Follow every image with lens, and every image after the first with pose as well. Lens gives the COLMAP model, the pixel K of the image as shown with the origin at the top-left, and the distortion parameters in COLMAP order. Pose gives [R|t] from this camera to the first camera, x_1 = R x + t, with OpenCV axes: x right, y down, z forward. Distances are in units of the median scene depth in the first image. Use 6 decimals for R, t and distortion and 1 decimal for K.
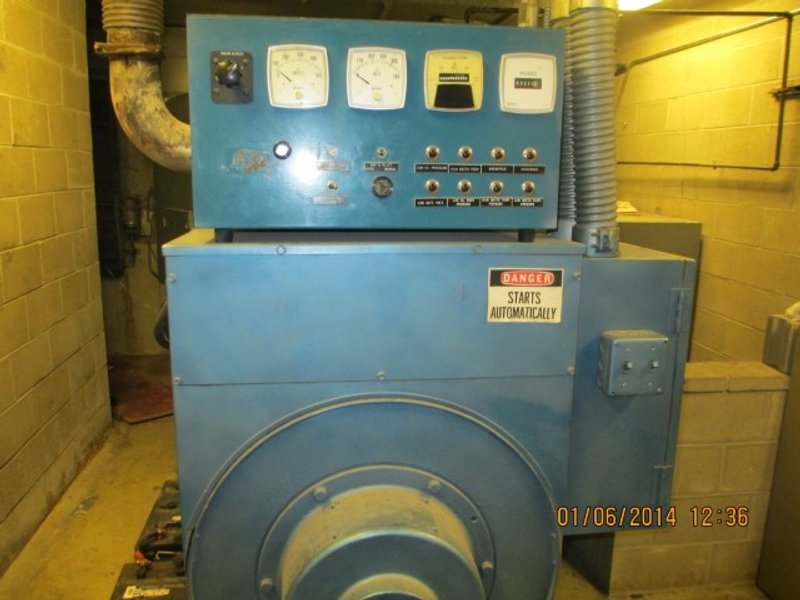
lens RADIAL K [[665.1, 0, 400.0], [0, 665.1, 300.0], [0, 0, 1]] dist [-0.072527, 0.006822]
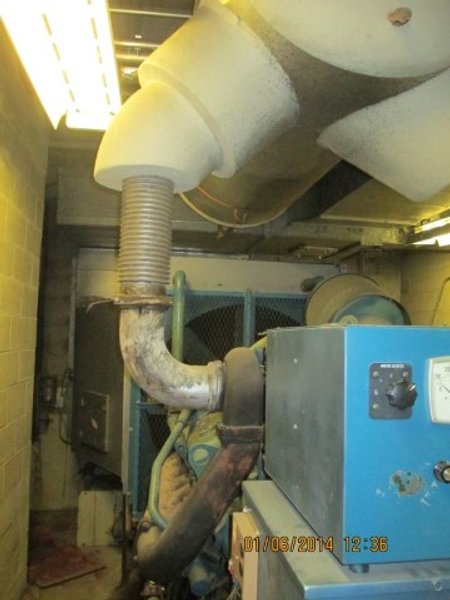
lens RADIAL K [[495.4, 0, 225.0], [0, 495.4, 300.0], [0, 0, 1]] dist [-0.035558, -0.003158]
pose [[0.999937, 0.006157, 0.009424, -0.273618], [-0.003432, 0.964052, -0.265693, -0.155514], [-0.010721, 0.265643, 0.964012, 0.175002]]
